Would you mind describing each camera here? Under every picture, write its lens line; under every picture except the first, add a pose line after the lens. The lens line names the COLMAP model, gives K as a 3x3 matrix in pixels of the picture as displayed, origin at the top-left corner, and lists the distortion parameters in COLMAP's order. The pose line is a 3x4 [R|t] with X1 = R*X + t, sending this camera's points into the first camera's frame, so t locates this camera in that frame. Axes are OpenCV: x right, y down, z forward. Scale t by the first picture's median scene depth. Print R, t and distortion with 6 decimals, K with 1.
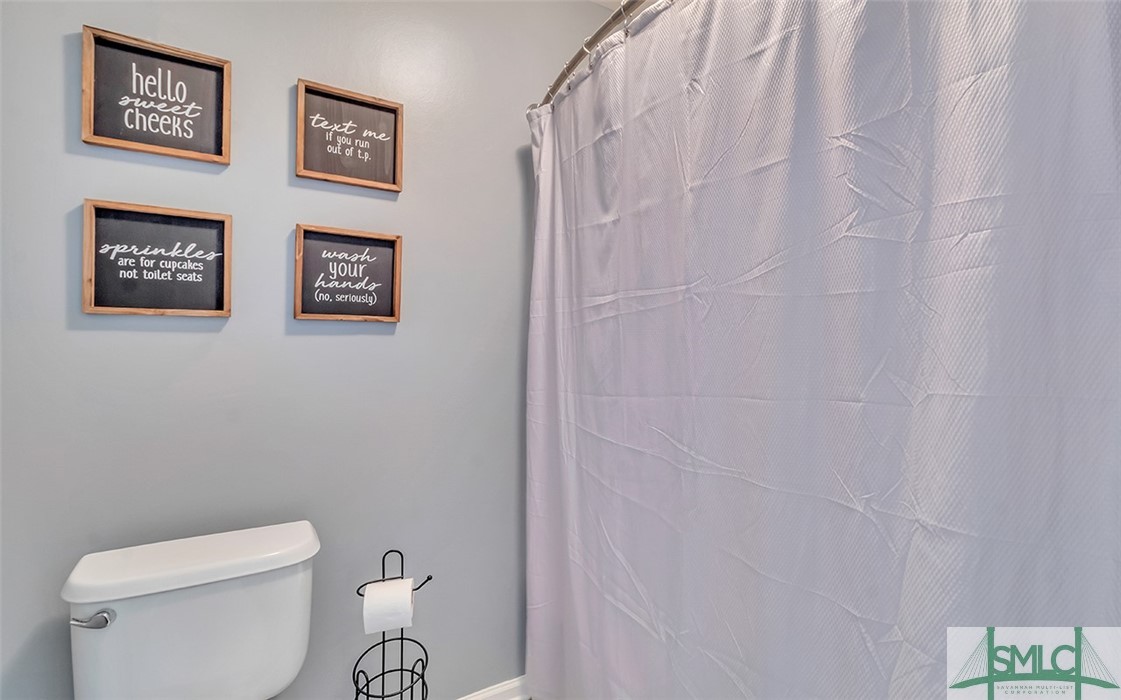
lens RADIAL K [[537.2, 0, 571.4], [0, 537.2, 347.1], [0, 0, 1]] dist [0.002619, 0.001466]
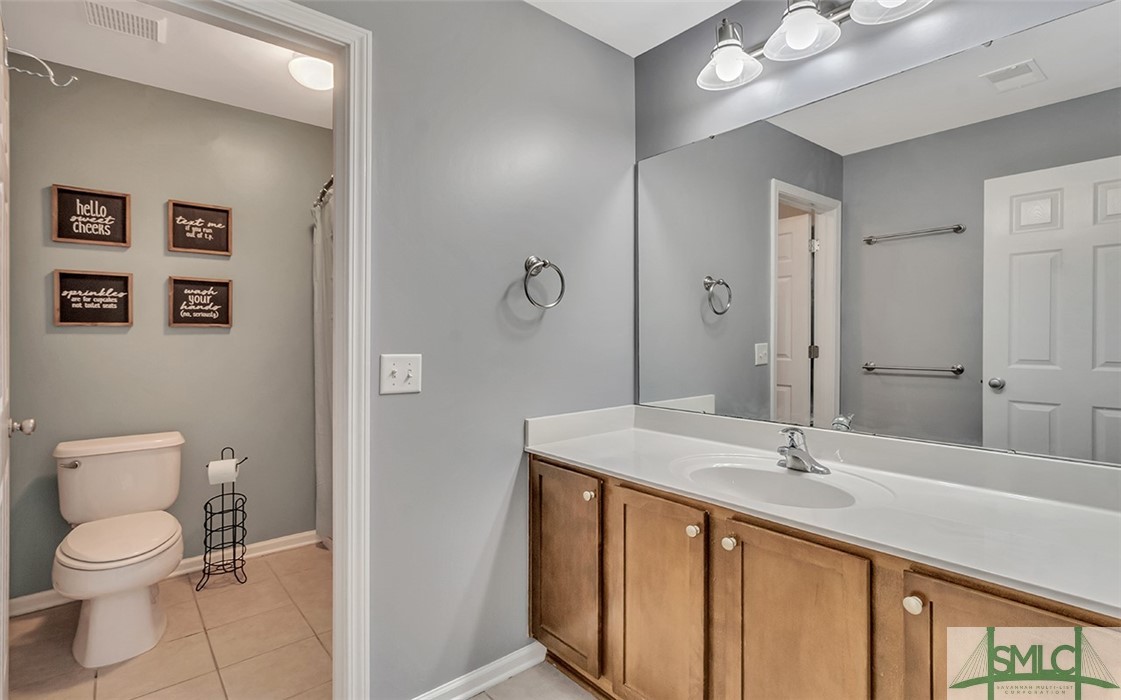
lens RADIAL K [[537.2, 0, 555.0], [0, 537.2, 345.8], [0, 0, 1]] dist [0.002619, 0.001466]
pose [[0.992060, -0.012004, 0.125193, 0.637164], [0.010447, 0.999860, 0.013089, 0.005643], [-0.125333, -0.011677, 0.992046, -1.125338]]
